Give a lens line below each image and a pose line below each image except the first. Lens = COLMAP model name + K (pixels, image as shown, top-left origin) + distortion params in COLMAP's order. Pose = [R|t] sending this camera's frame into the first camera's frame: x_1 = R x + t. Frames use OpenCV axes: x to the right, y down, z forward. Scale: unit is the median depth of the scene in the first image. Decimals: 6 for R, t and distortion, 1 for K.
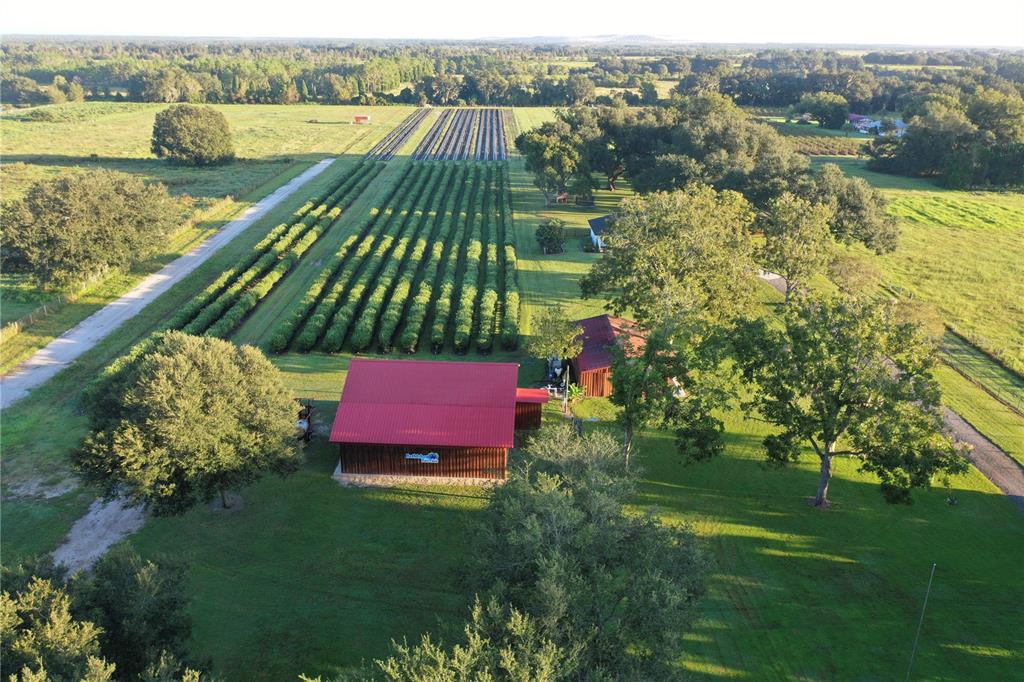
lens RADIAL K [[808.1, 0, 512.0], [0, 808.1, 341.0], [0, 0, 1]] dist [0.006740, -0.015913]
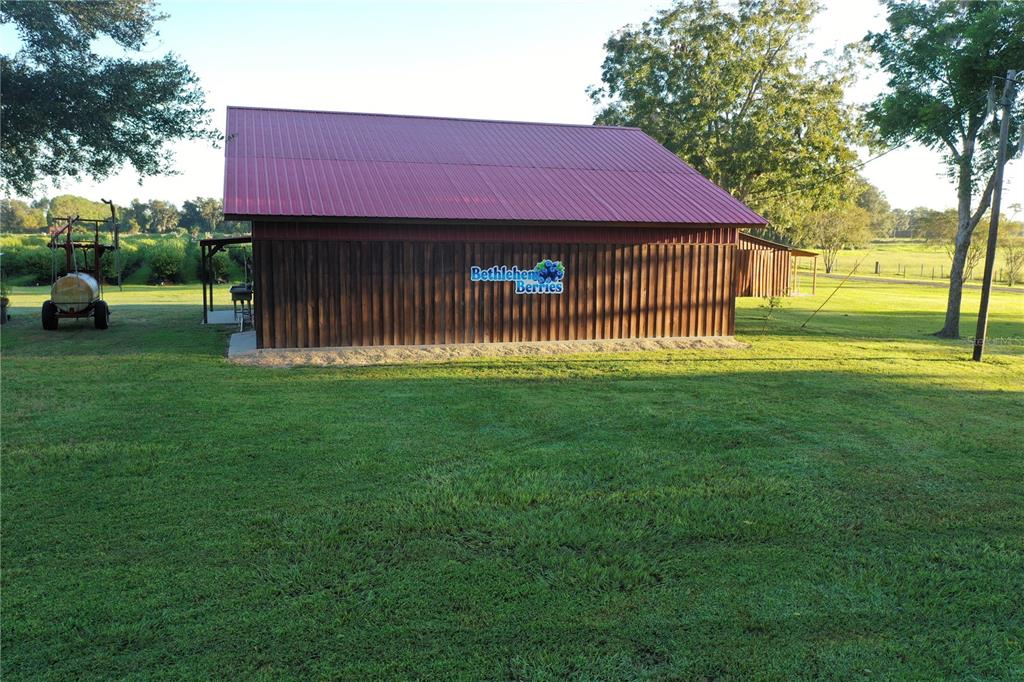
lens RADIAL K [[808.1, 0, 512.0], [0, 808.1, 341.0], [0, 0, 1]] dist [0.006740, -0.015913]
pose [[0.937294, -0.066213, 0.342193, -0.226172], [0.138384, 0.971784, -0.191010, 0.230114], [-0.319890, 0.226387, 0.920010, 0.697077]]
